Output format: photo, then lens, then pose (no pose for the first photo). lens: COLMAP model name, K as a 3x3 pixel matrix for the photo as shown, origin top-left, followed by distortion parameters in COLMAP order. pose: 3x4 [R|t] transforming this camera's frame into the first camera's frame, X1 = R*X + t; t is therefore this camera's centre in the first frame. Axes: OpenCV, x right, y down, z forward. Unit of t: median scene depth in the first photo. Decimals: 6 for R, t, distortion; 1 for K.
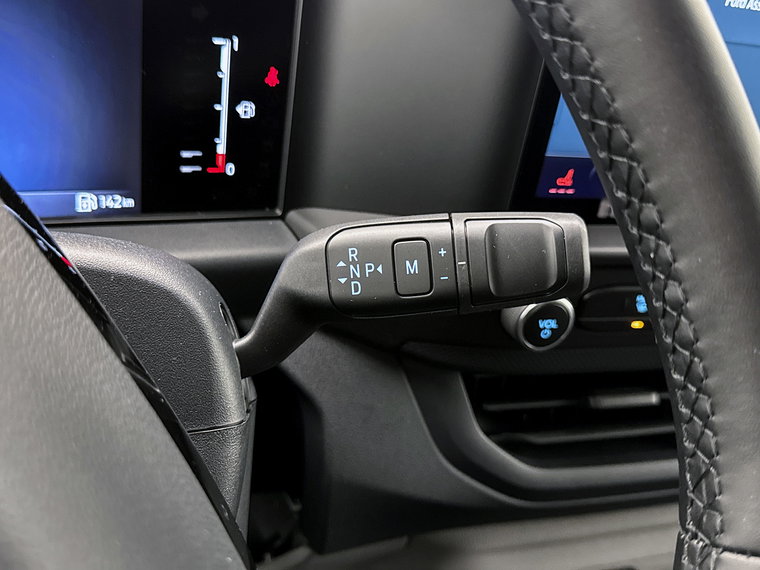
lens RADIAL K [[764.3, 0, 359.6], [0, 764.3, 272.8], [0, 0, 1]] dist [0.063463, 0.000000]
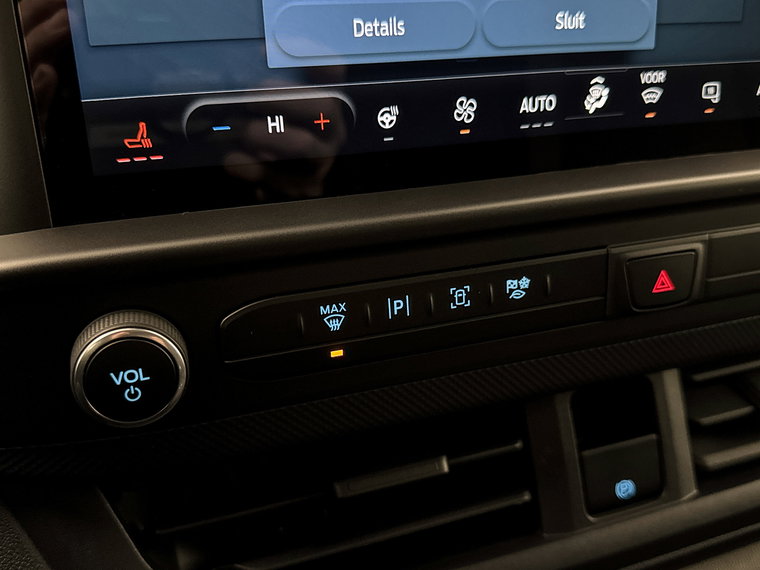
lens RADIAL K [[724.1, 0, 376.5], [0, 724.1, 280.8], [0, 0, 1]] dist [-0.003071, 0.000000]
pose [[0.982482, -0.183834, -0.030560, 0.451902], [0.177705, 0.973572, -0.143453, 0.106174], [0.056124, 0.135509, 0.989185, 0.451499]]
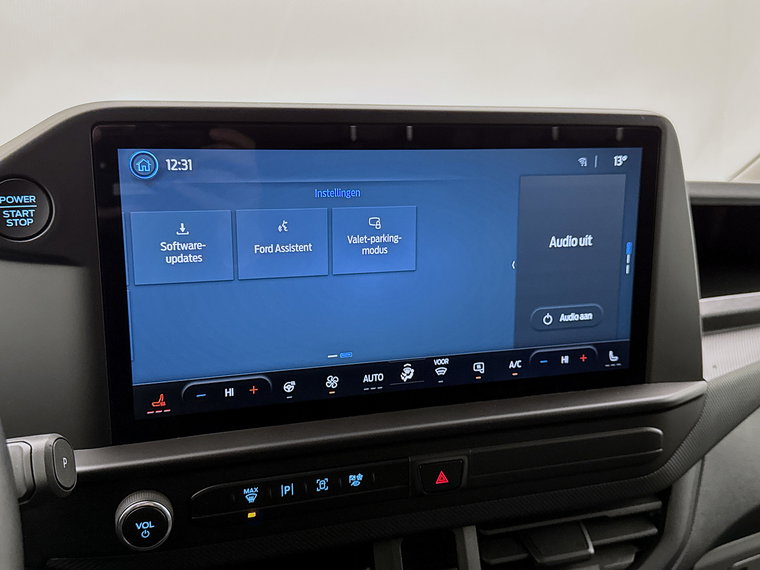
lens RADIAL K [[764.3, 0, 380.0], [0, 764.3, 283.6], [0, 0, 1]] dist [0.063463, 0.000000]
pose [[0.988846, -0.148004, -0.016716, 0.671561], [0.137147, 0.948544, -0.285403, 0.101848], [0.058097, 0.279927, 0.958262, -0.230007]]
